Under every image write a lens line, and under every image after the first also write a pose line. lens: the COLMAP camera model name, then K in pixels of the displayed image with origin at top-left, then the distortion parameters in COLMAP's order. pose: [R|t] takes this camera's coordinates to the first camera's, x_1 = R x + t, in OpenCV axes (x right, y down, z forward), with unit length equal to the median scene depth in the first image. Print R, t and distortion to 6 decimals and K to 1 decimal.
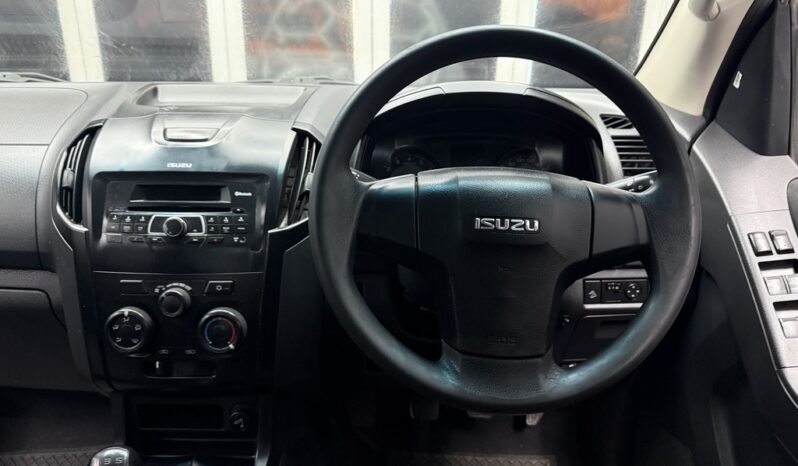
lens RADIAL K [[579.6, 0, 400.7], [0, 579.6, 229.9], [0, 0, 1]] dist [0.011049, -0.017509]
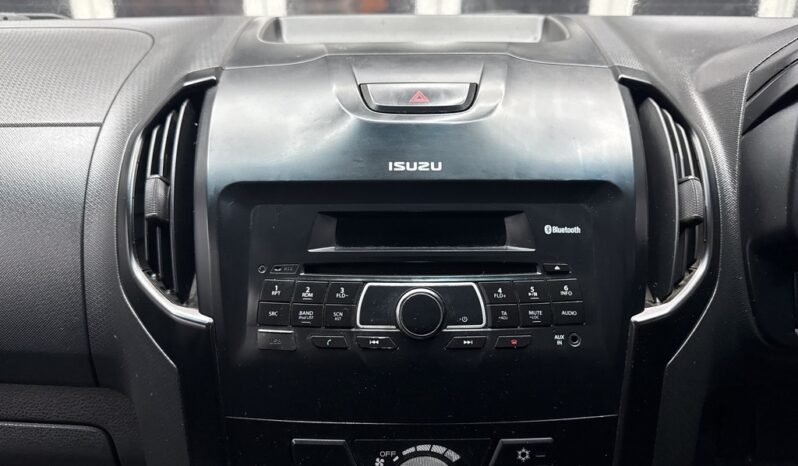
lens RADIAL K [[579.6, 0, 396.2], [0, 579.6, 236.7], [0, 0, 1]] dist [0.011049, -0.017509]
pose [[0.999935, -0.008419, -0.007694, -0.398838], [0.008625, 0.999595, 0.027124, -0.071078], [0.007463, -0.027189, 0.999602, 0.574809]]
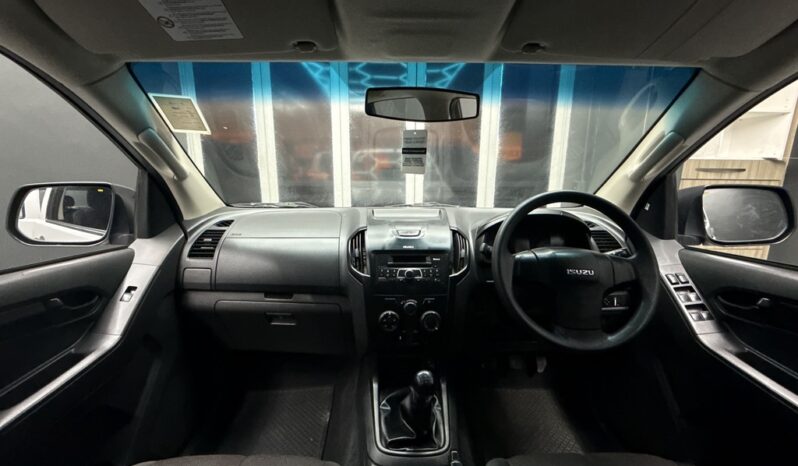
lens RADIAL K [[317.3, 0, 397.1], [0, 317.3, 232.1], [0, 0, 1]] dist [-0.003259, 0.000858]
pose [[0.999939, -0.009691, -0.005301, -0.424424], [0.008922, 0.991516, -0.129676, -0.008246], [0.006513, 0.129621, 0.991542, -0.240125]]
